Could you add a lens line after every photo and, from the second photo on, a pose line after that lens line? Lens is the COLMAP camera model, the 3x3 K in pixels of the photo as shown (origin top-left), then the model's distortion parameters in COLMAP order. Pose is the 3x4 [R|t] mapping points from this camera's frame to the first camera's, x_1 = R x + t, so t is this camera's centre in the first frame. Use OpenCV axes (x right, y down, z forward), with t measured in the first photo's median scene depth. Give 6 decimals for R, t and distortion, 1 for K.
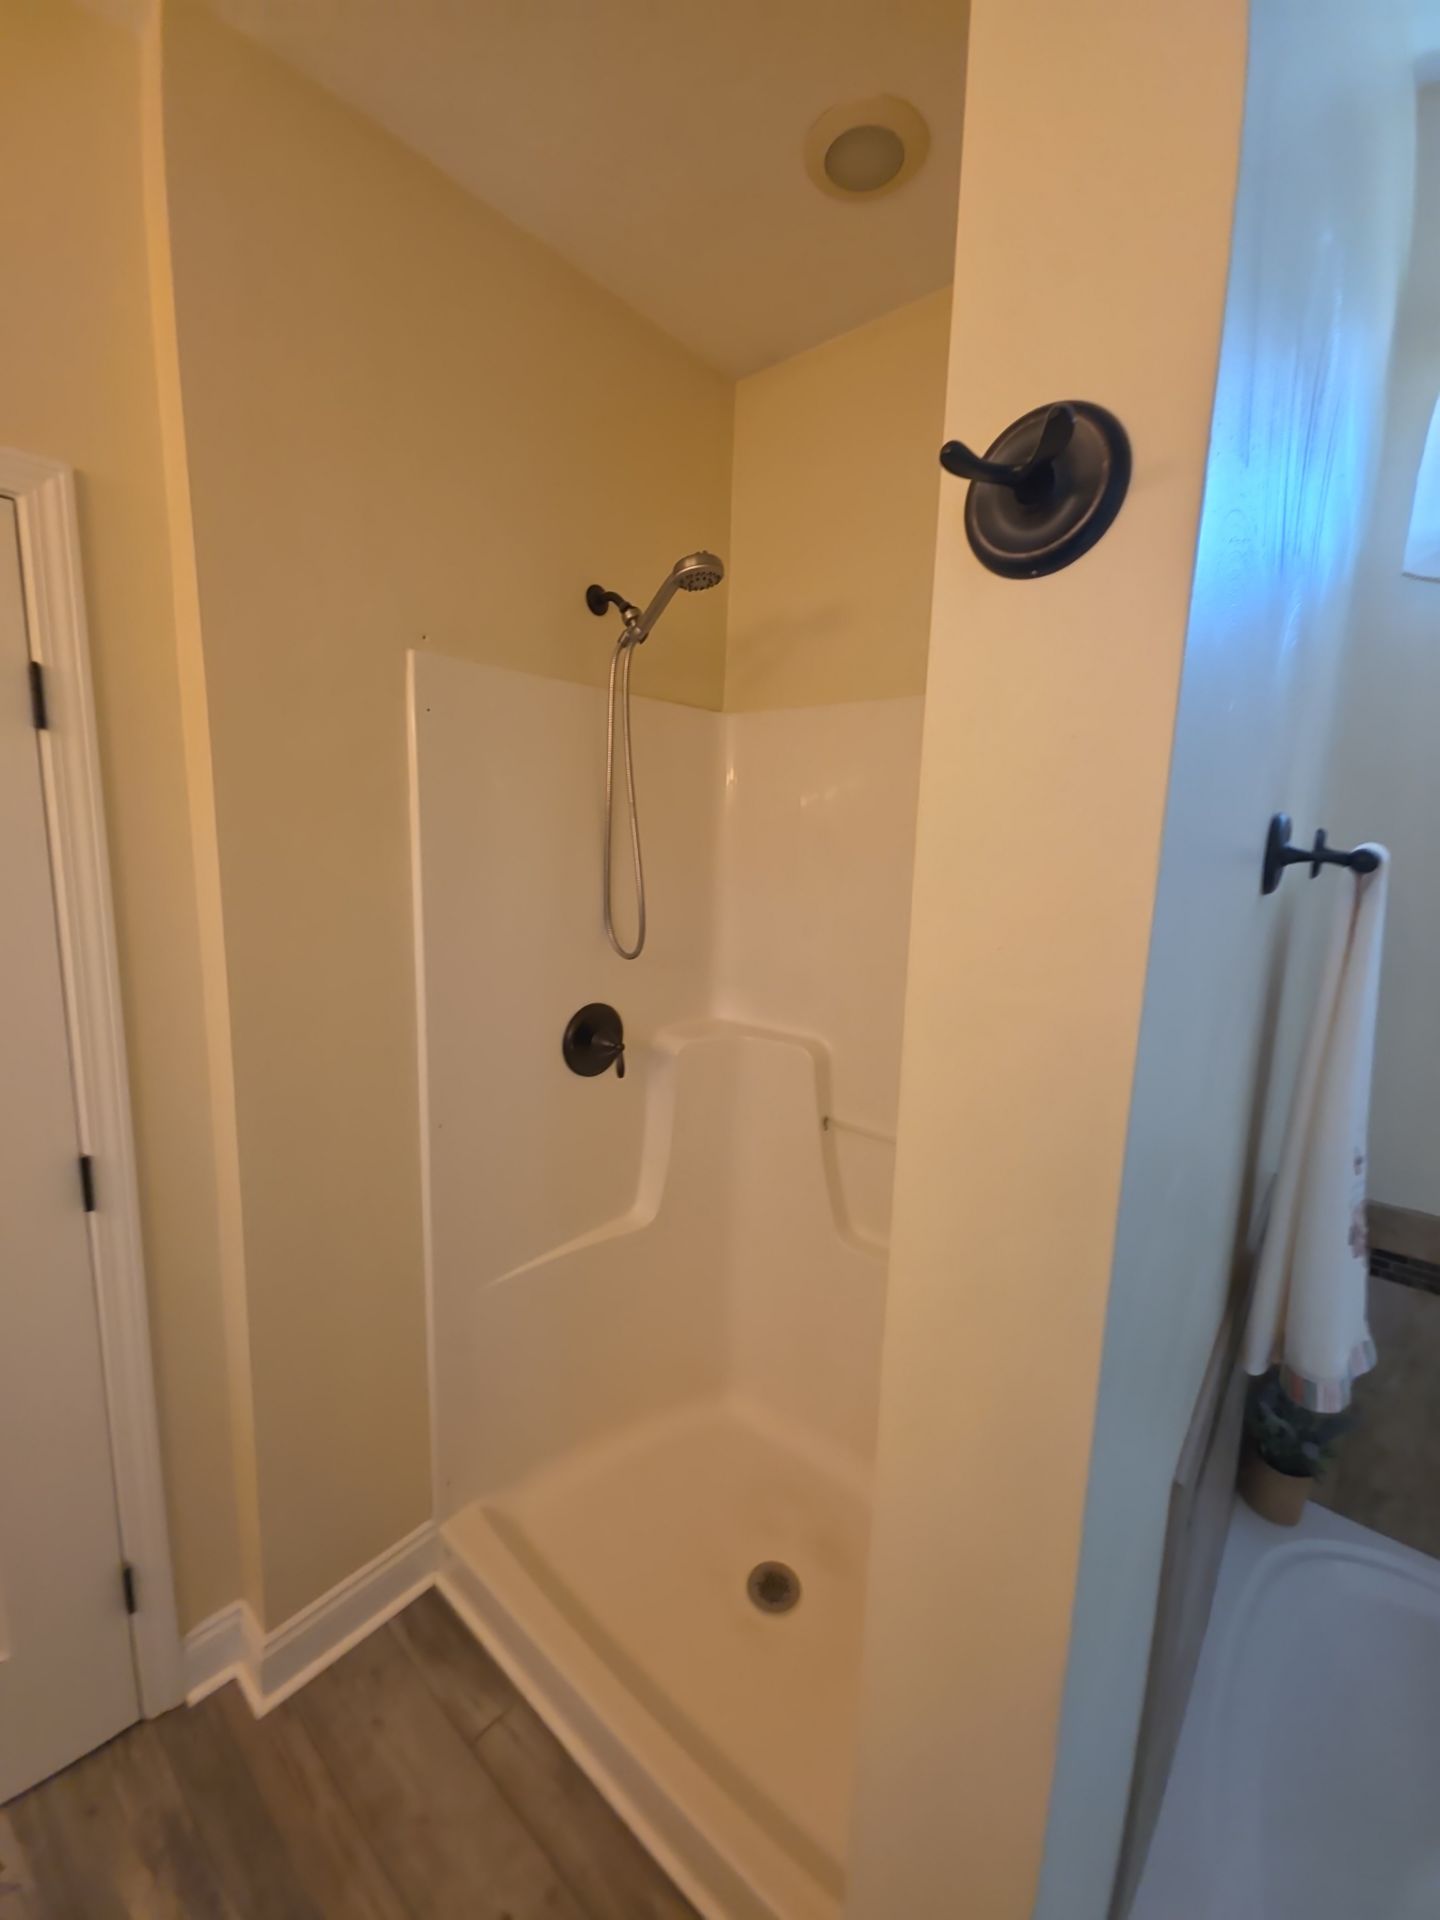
lens RADIAL K [[754.7, 0, 704.7], [0, 754.7, 952.6], [0, 0, 1]] dist [0.006522, -0.006943]
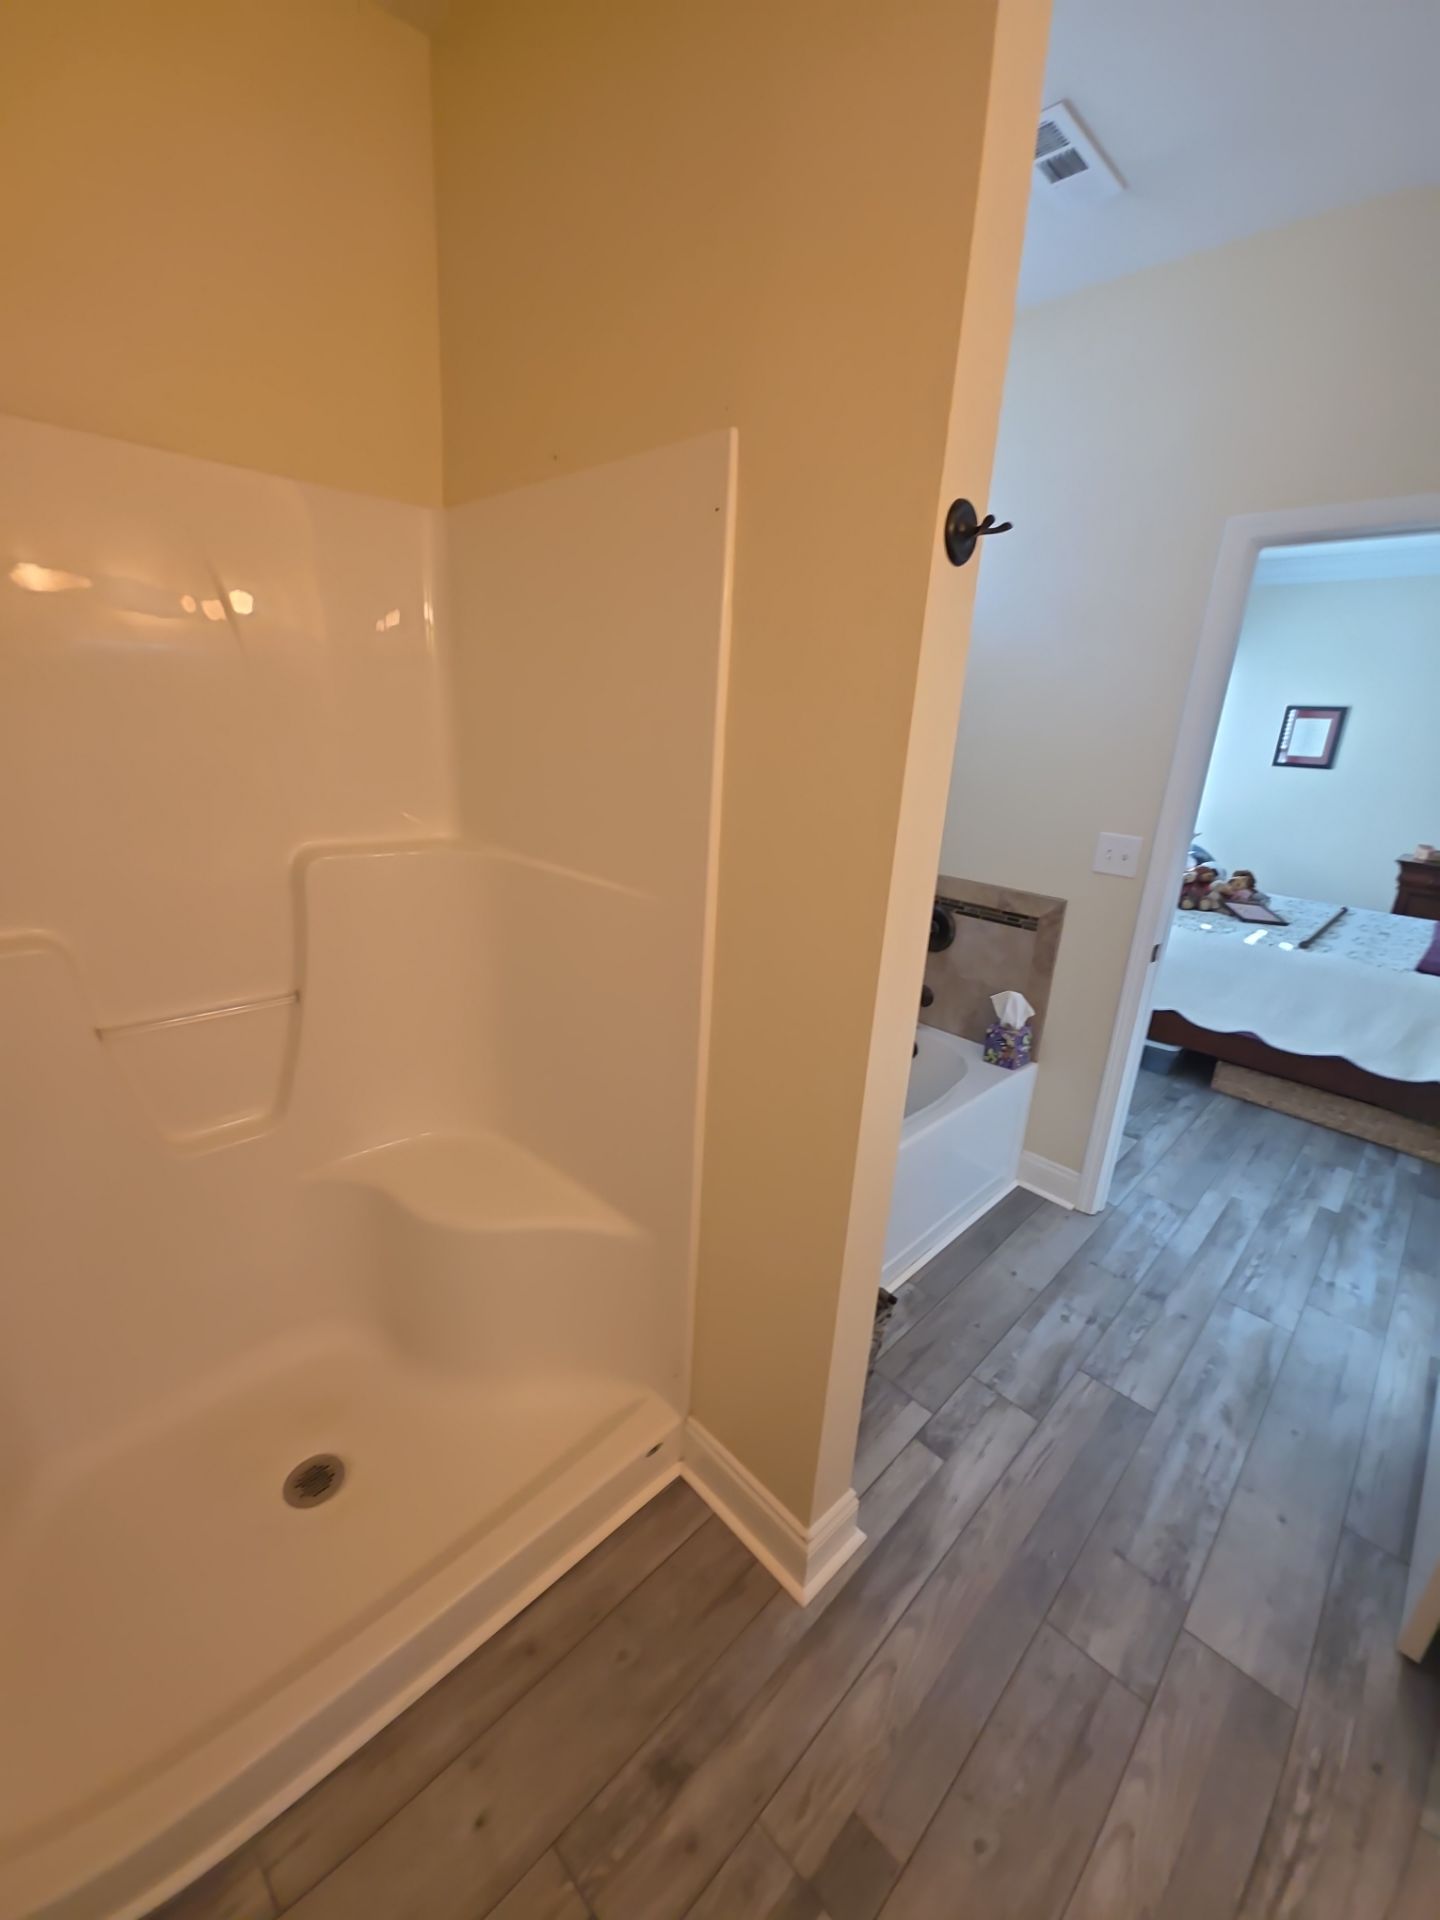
lens RADIAL K [[754.7, 0, 709.6], [0, 754.7, 949.3], [0, 0, 1]] dist [0.006522, -0.006943]
pose [[0.089750, -0.313059, 0.945483, -0.650791], [0.102392, 0.947185, 0.303903, -0.032363], [-0.990687, 0.069534, 0.117065, 0.415447]]
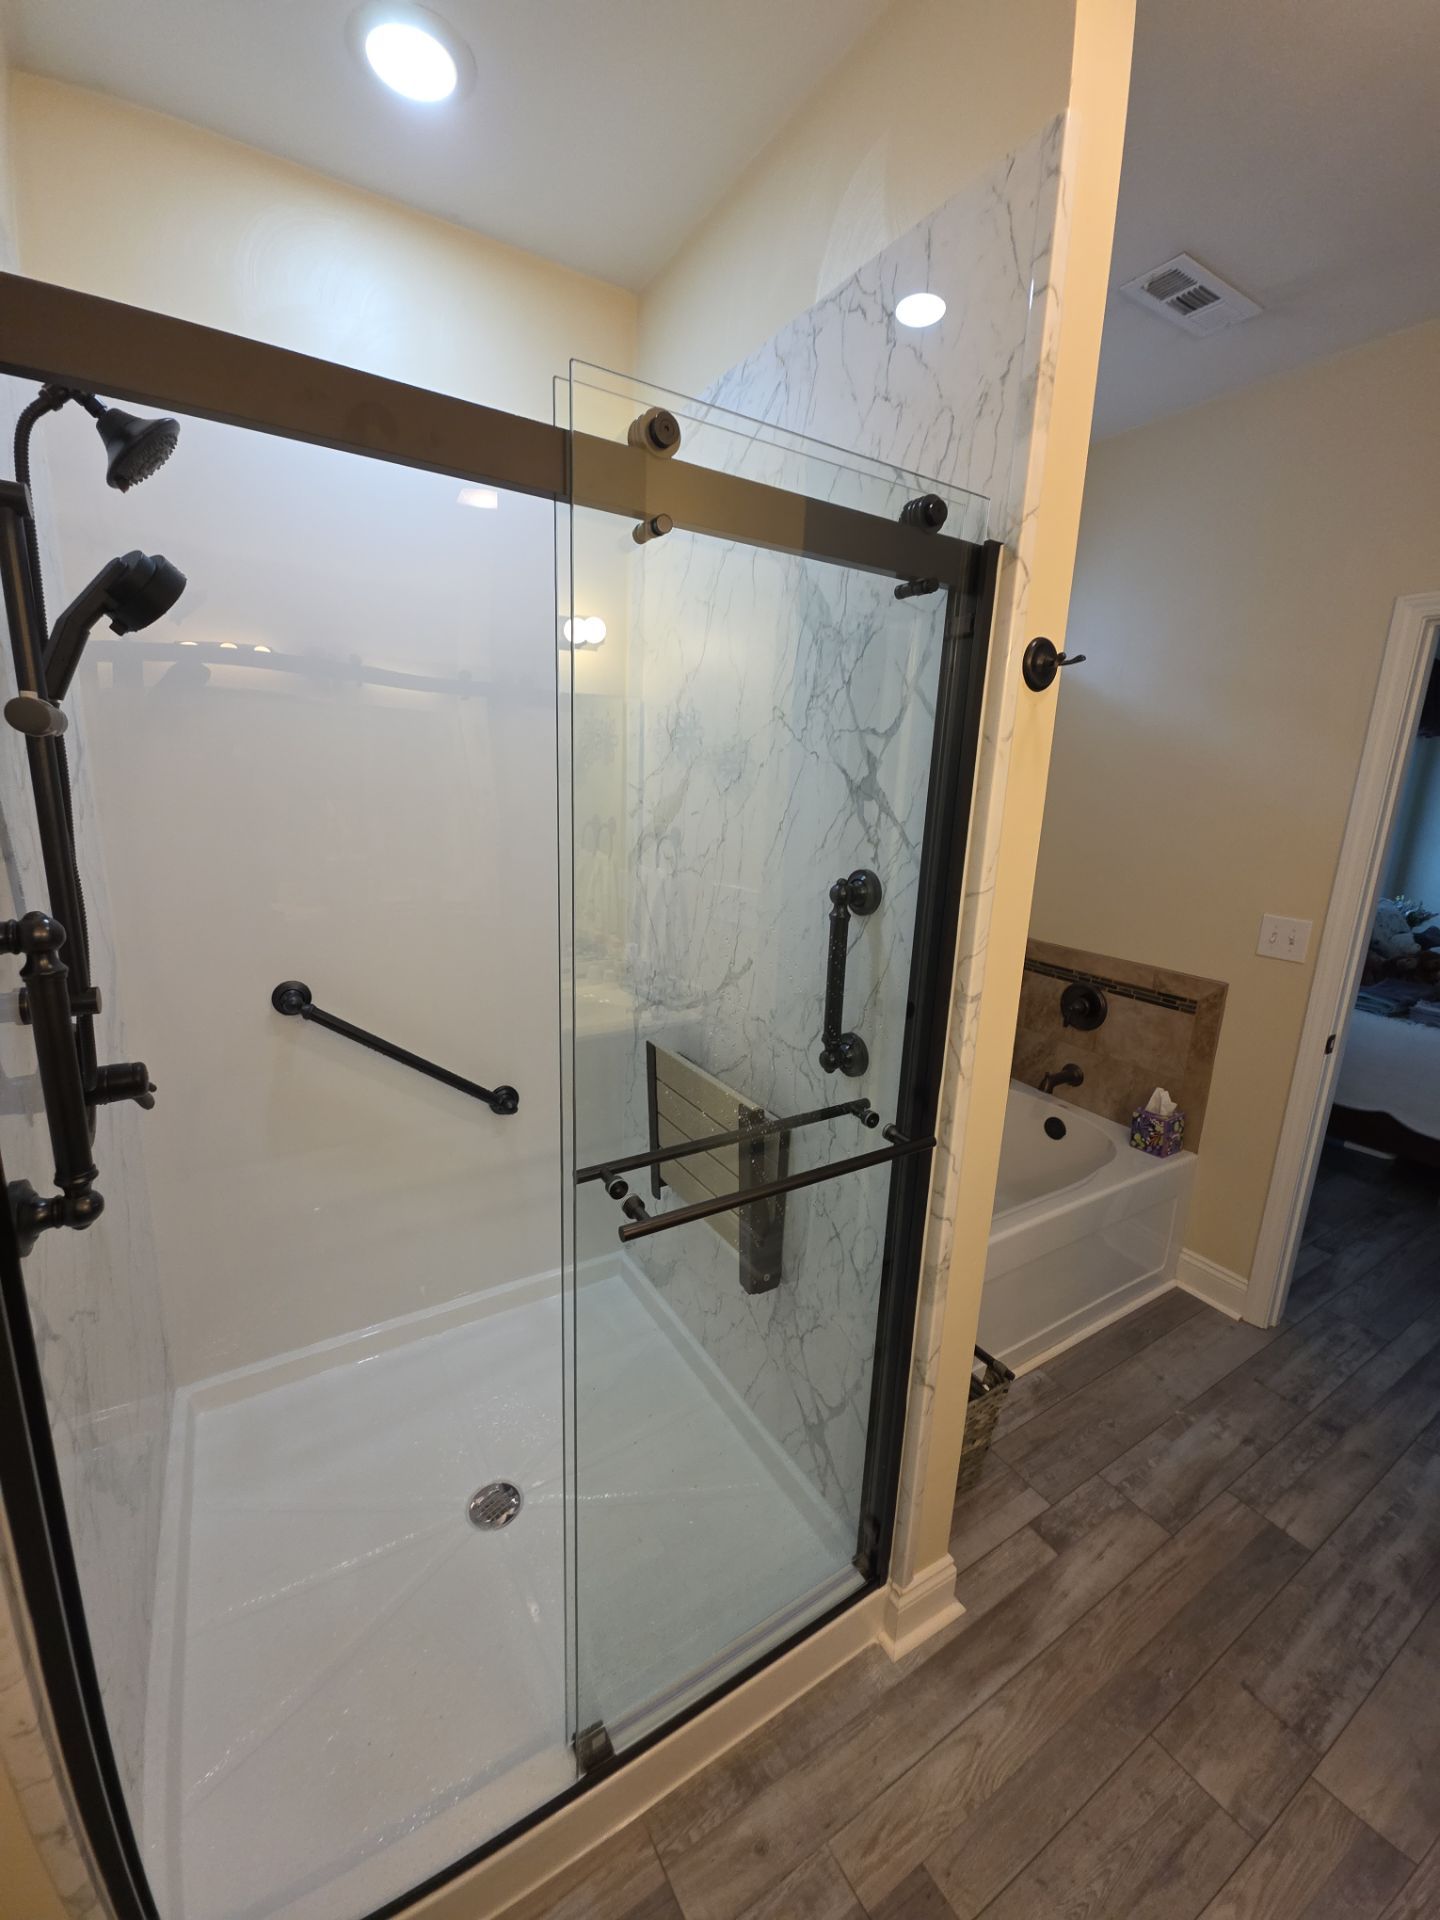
lens RADIAL K [[754.7, 0, 711.7], [0, 754.7, 949.7], [0, 0, 1]] dist [0.006522, -0.006943]
pose [[0.305734, -0.227755, 0.924475, -0.768470], [0.115420, 0.972673, 0.201459, -0.066177], [-0.945095, 0.045110, 0.323667, 0.326843]]
